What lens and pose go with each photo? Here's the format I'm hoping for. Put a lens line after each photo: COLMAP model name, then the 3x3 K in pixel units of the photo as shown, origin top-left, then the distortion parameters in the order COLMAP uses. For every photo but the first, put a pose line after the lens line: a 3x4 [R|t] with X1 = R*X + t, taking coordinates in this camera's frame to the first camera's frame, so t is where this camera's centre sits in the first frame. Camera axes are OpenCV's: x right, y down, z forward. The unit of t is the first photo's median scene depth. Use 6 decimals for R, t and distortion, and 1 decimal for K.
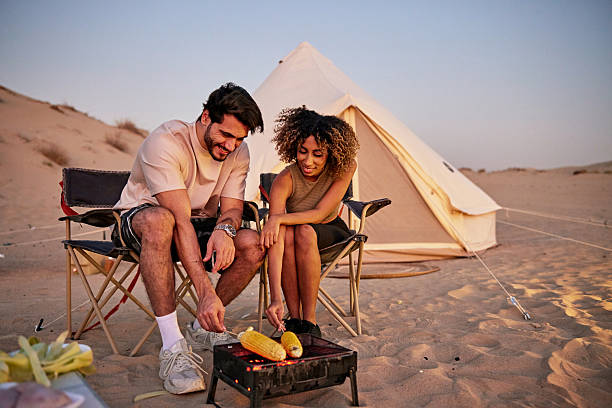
lens RADIAL K [[498.6, 0, 306.0], [0, 498.6, 204.0], [0, 0, 1]] dist [0.001865, -0.002432]
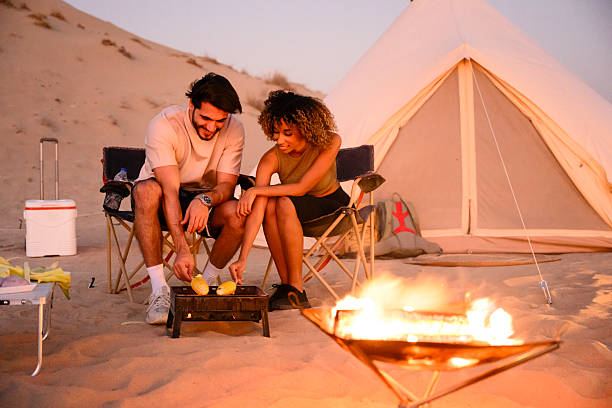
lens RADIAL K [[721.2, 0, 306.0], [0, 721.2, 204.0], [0, 0, 1]] dist [0.001111, -0.000827]
pose [[0.943626, 0.011479, -0.330814, 0.561478], [-0.001182, 0.999509, 0.031312, 0.007945], [0.331011, -0.029156, 0.943176, -0.473143]]
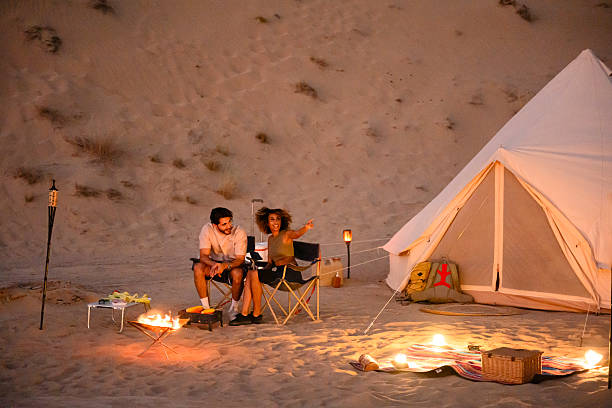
lens RADIAL K [[1316.5, 0, 306.0], [0, 1316.5, 204.0], [0, 0, 1]] dist [0.023672, 0.185452]
pose [[0.597918, 0.066049, -0.798832, 5.108866], [-0.007252, 0.997004, 0.077006, -0.761955], [0.801525, -0.040250, 0.596606, -2.507357]]
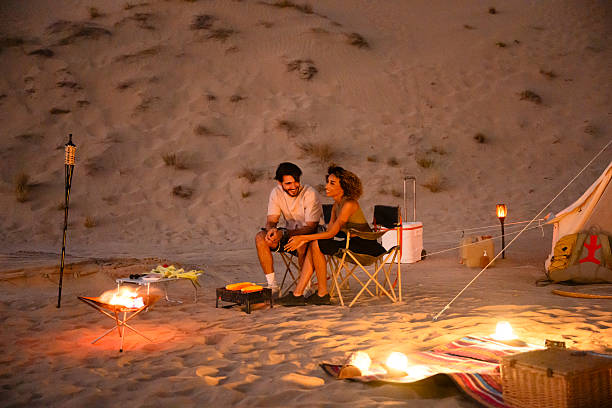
lens RADIAL K [[875.5, 0, 306.0], [0, 875.5, 204.0], [0, 0, 1]] dist [0.019336, -0.015826]
pose [[0.284522, 0.026030, -0.958316, 3.201929], [0.036949, 0.998591, 0.038093, -0.230304], [0.957957, -0.046247, 0.283159, 0.024320]]
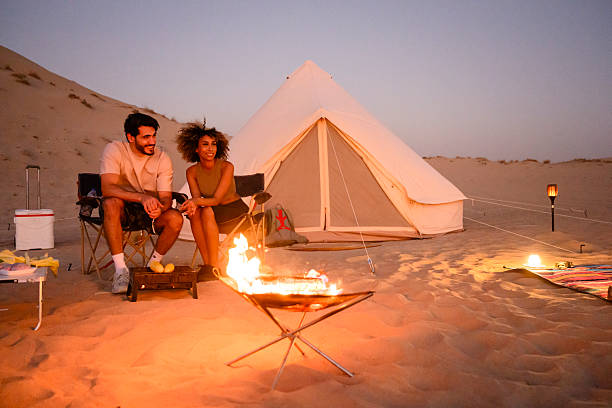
lens RADIAL K [[486.8, 0, 306.0], [0, 486.8, 204.0], [0, 0, 1]] dist [-0.003945, 0.000400]
pose [[0.987898, 0.004182, -0.155049, 0.577417], [-0.001365, 0.999832, 0.018272, 0.000182], [0.155100, -0.017839, 0.987738, -0.557029]]
